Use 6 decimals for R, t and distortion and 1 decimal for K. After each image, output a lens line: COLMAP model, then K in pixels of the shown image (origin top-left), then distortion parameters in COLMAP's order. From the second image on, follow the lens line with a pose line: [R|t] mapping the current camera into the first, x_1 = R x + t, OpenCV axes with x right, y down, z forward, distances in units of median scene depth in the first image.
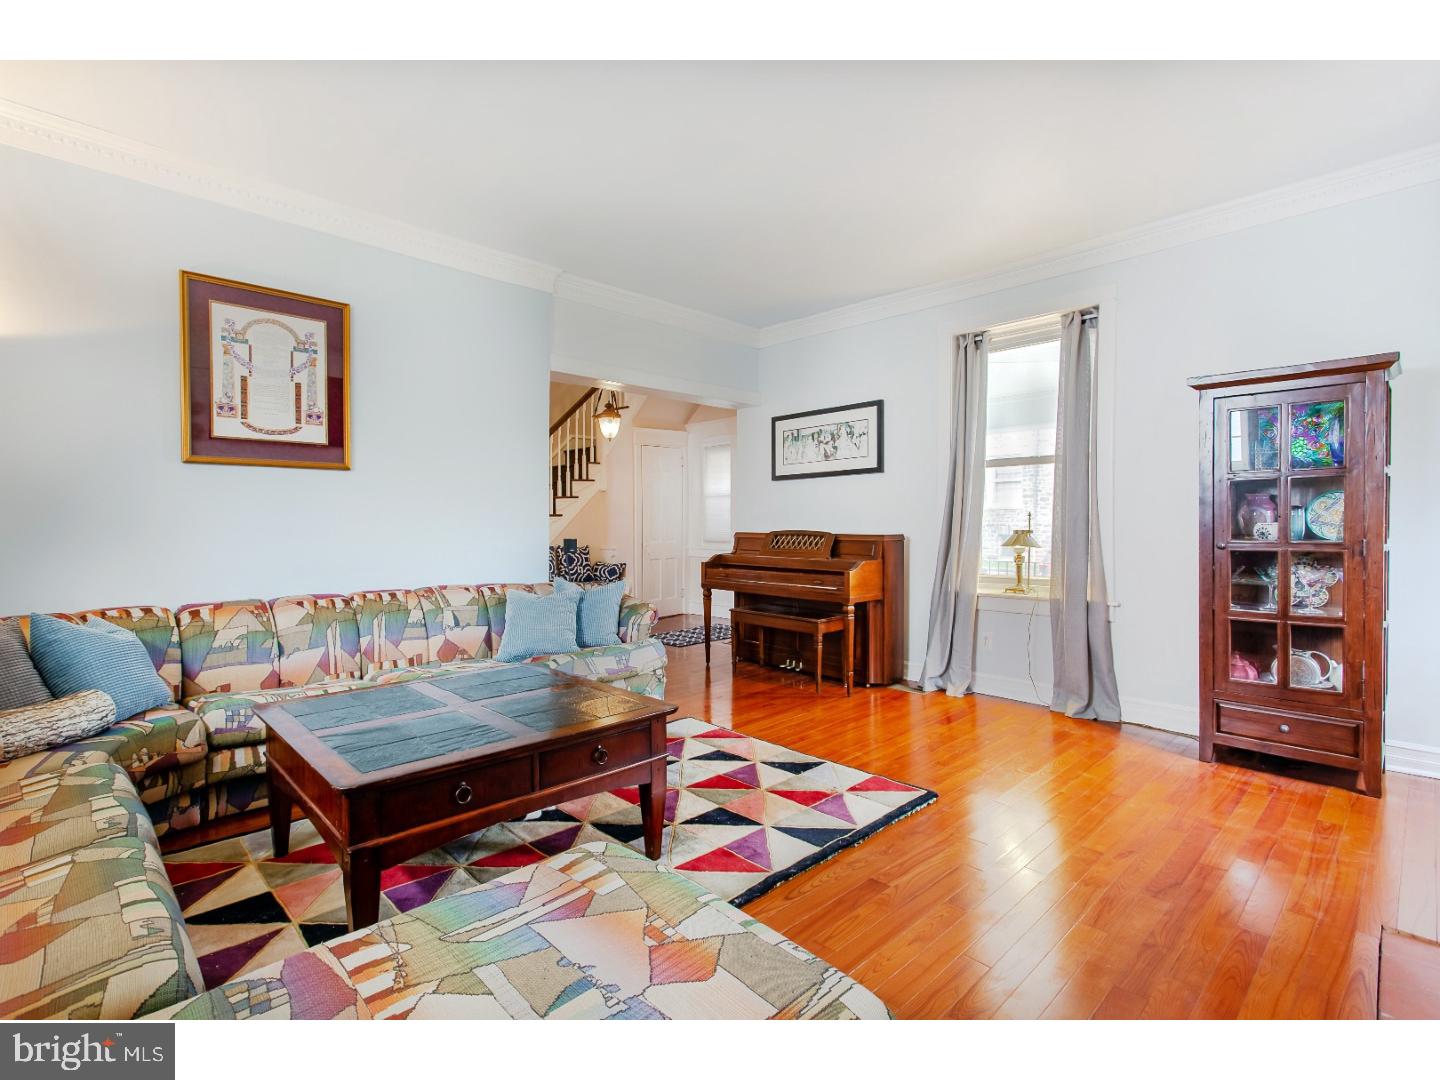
lens RADIAL K [[691.8, 0, 713.6], [0, 691.8, 538.4], [0, 0, 1]] dist [-0.001378, -0.000054]
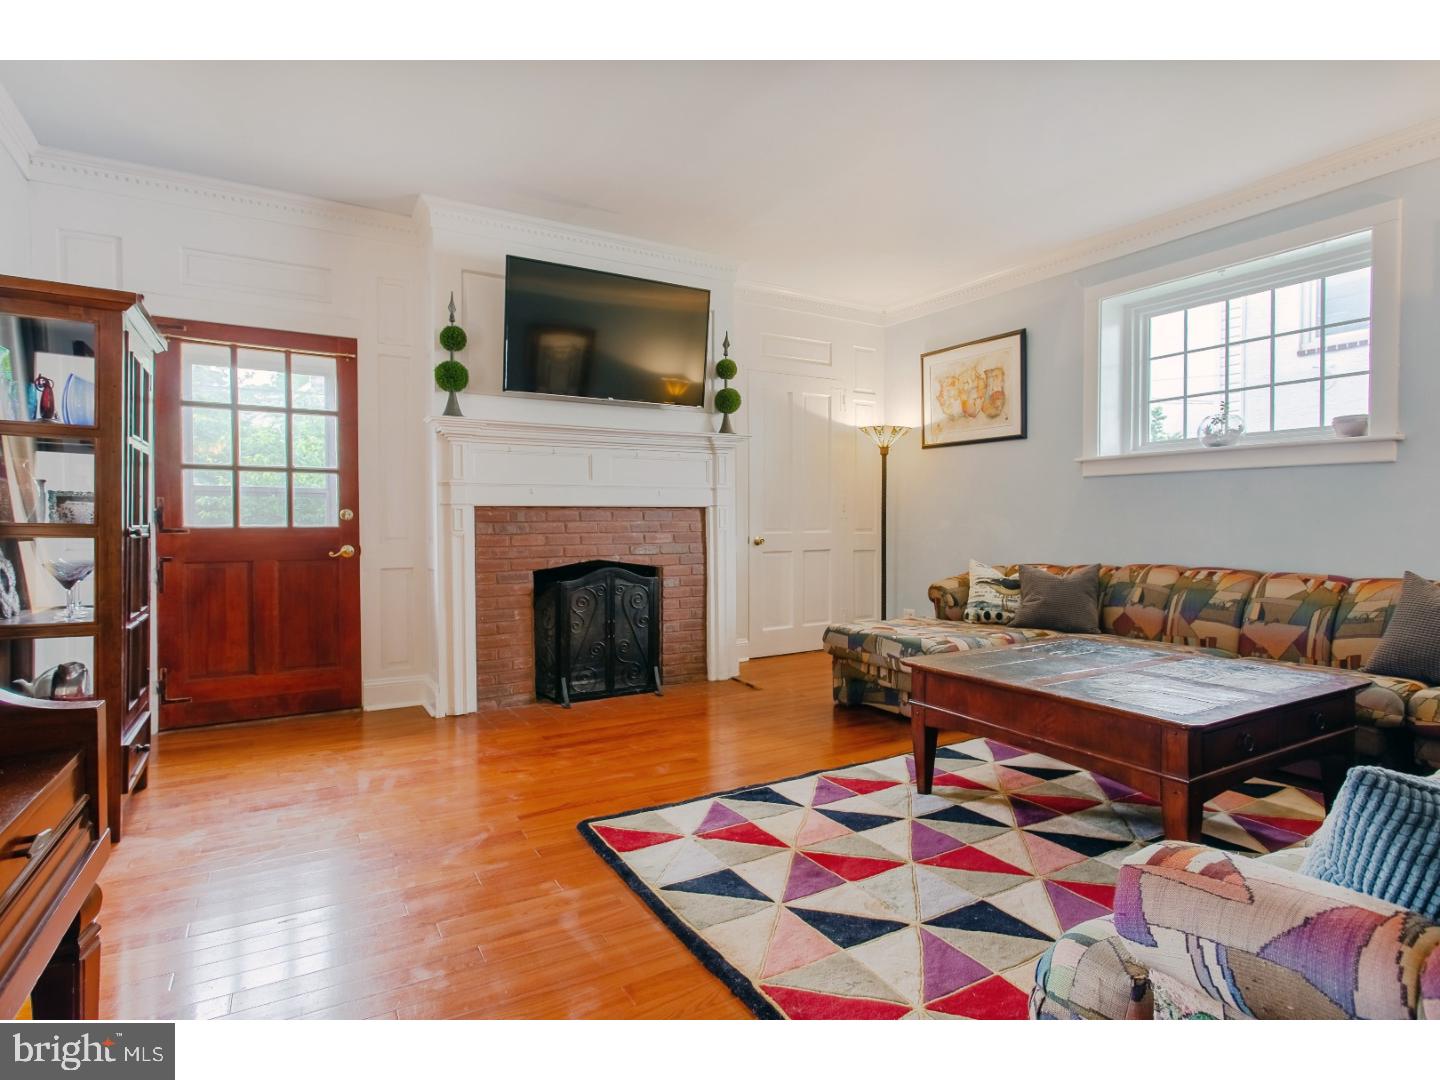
lens RADIAL K [[691.8, 0, 717.1], [0, 691.8, 534.1], [0, 0, 1]] dist [-0.001378, -0.000054]
pose [[-0.973506, -0.011735, 0.228358, -0.011067], [-0.004940, 0.999528, 0.030309, 0.008405], [-0.228606, 0.028378, -0.973105, 1.576250]]
